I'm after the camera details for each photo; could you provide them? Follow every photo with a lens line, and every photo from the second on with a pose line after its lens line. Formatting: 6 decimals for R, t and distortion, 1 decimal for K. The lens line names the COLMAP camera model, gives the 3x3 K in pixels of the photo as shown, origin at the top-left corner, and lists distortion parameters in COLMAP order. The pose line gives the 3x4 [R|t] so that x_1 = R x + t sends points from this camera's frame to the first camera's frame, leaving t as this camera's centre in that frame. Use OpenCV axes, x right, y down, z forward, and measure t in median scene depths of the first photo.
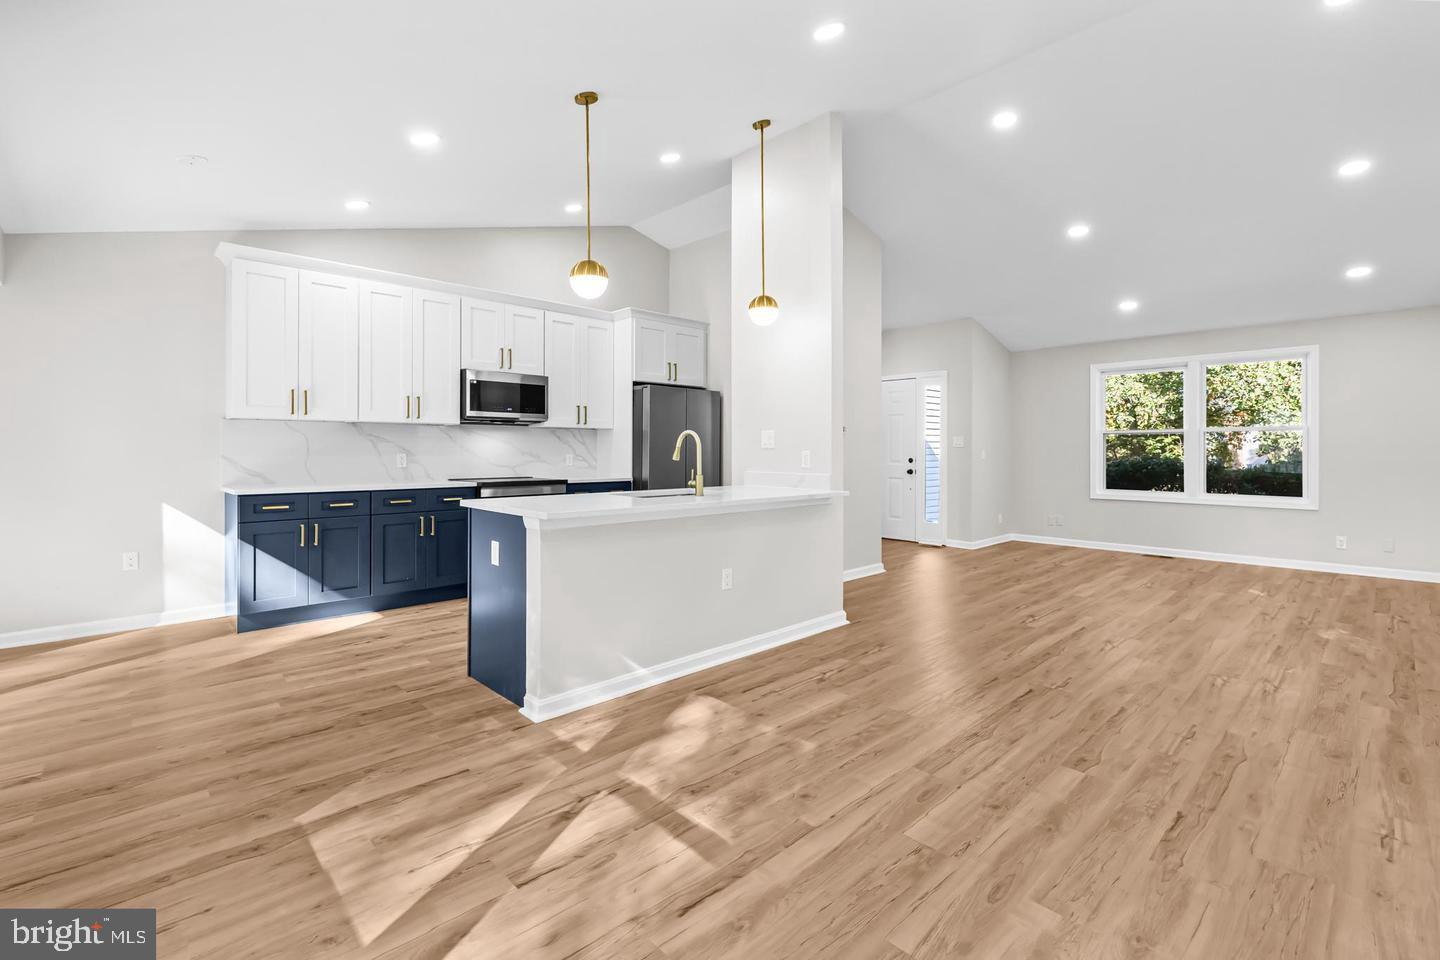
lens RADIAL K [[623.8, 0, 679.8], [0, 623.8, 440.4], [0, 0, 1]] dist [-0.011091, 0.001156]
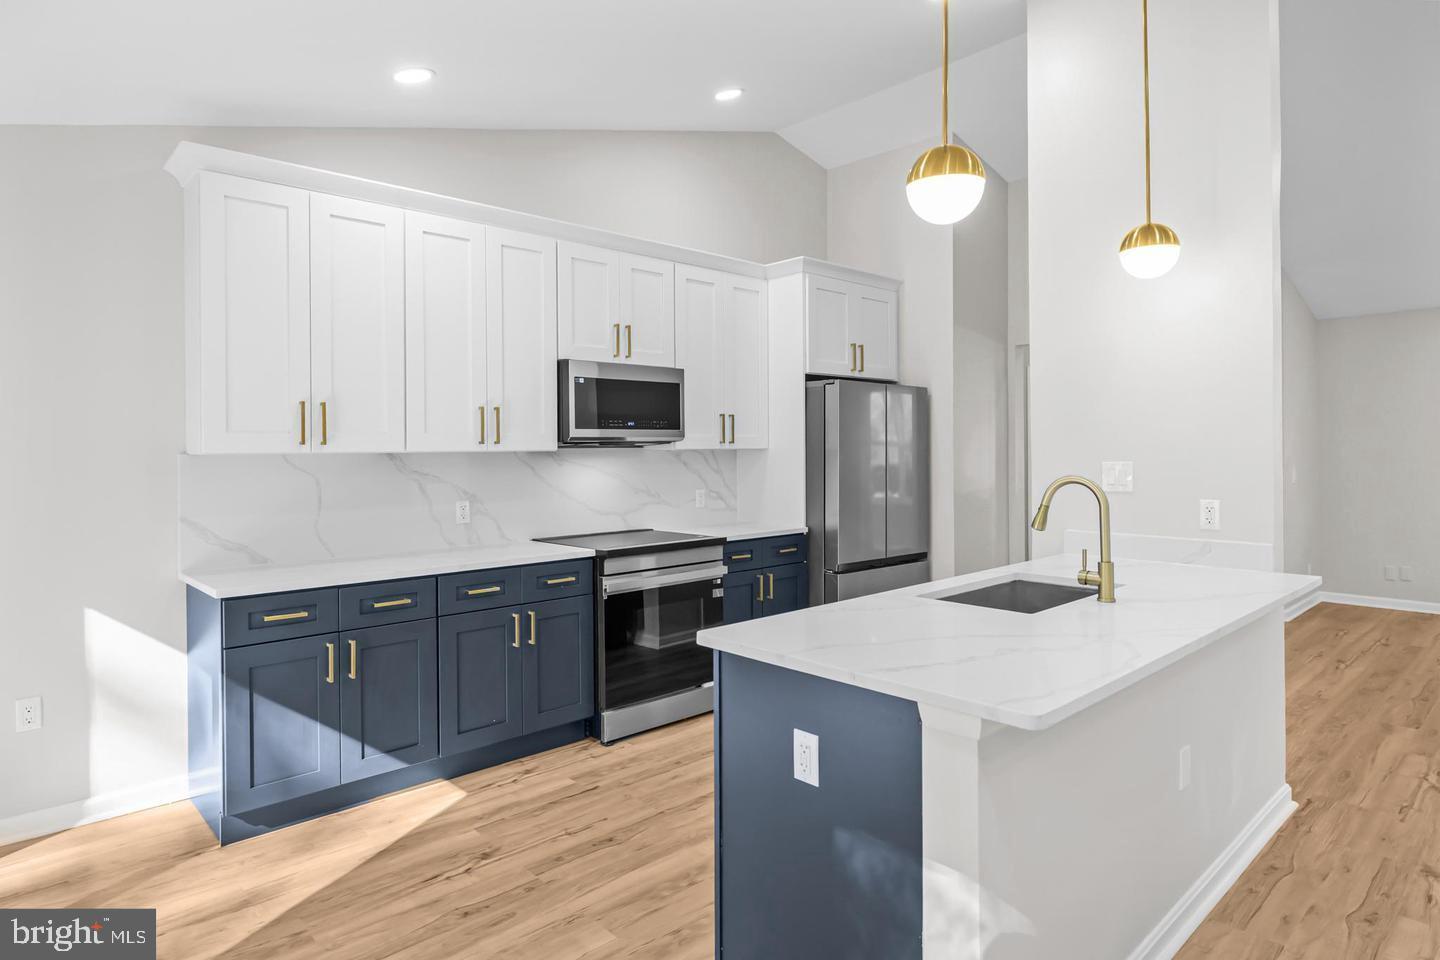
lens RADIAL K [[792.9, 0, 681.5], [0, 792.9, 439.4], [0, 0, 1]] dist [-0.011499, -0.000542]
pose [[0.999846, -0.011140, -0.013555, -0.235818], [0.011179, 0.999934, 0.002790, -0.040163], [0.013523, -0.002941, 0.999904, 0.245375]]
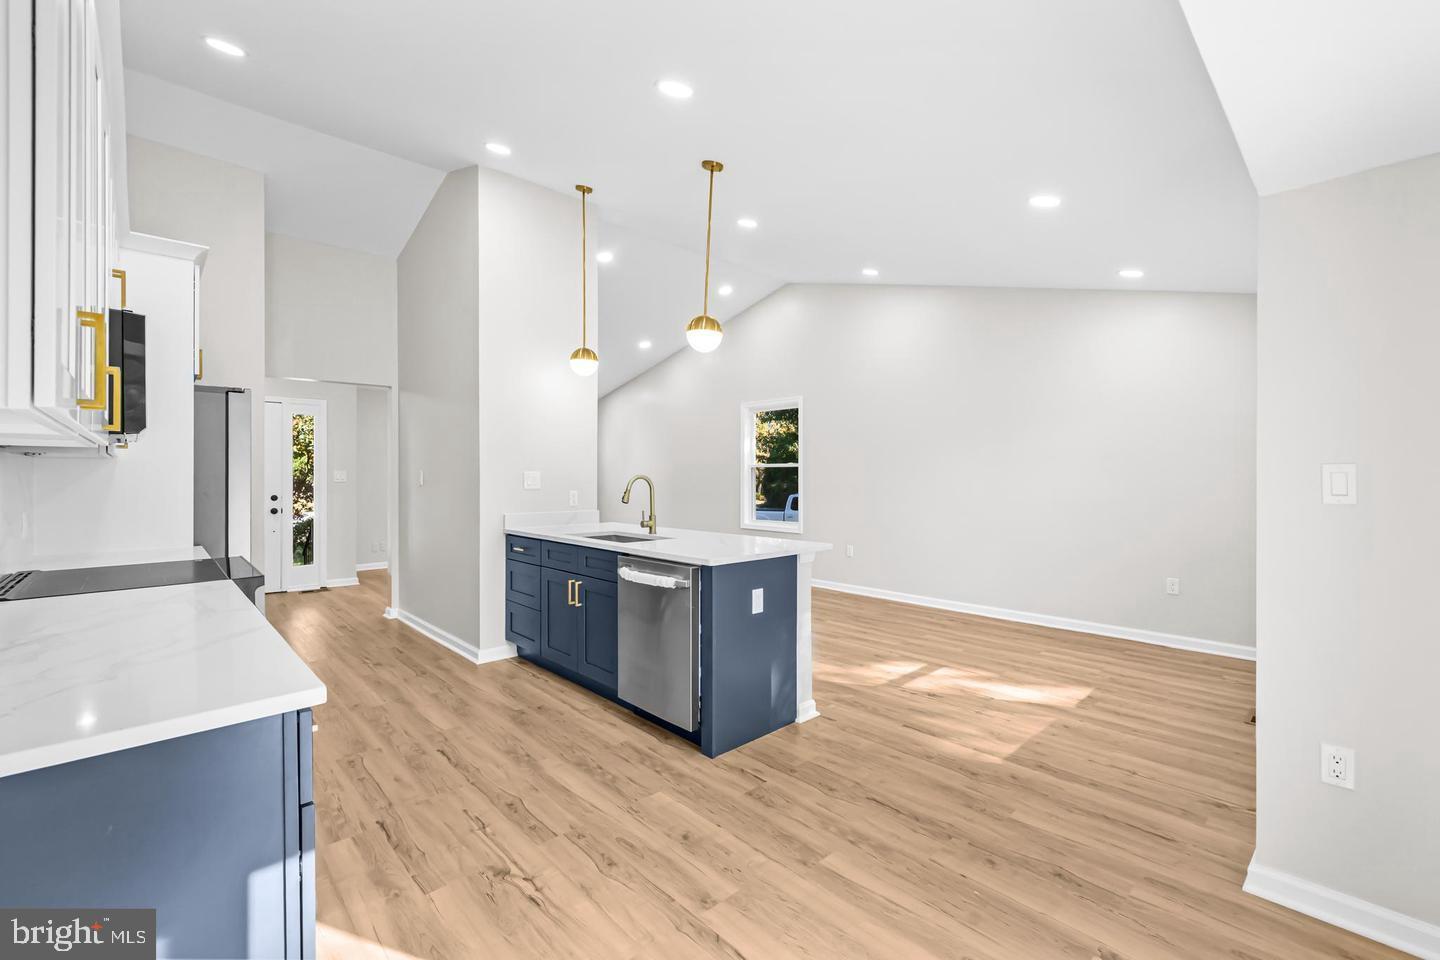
lens RADIAL K [[623.8, 0, 712.7], [0, 623.8, 473.4], [0, 0, 1]] dist [-0.011091, 0.001156]
pose [[0.000468, -0.005033, 0.999987, -0.802216], [-0.009398, 0.999943, 0.005037, -0.019601], [-0.999956, -0.009400, 0.000421, 0.659946]]
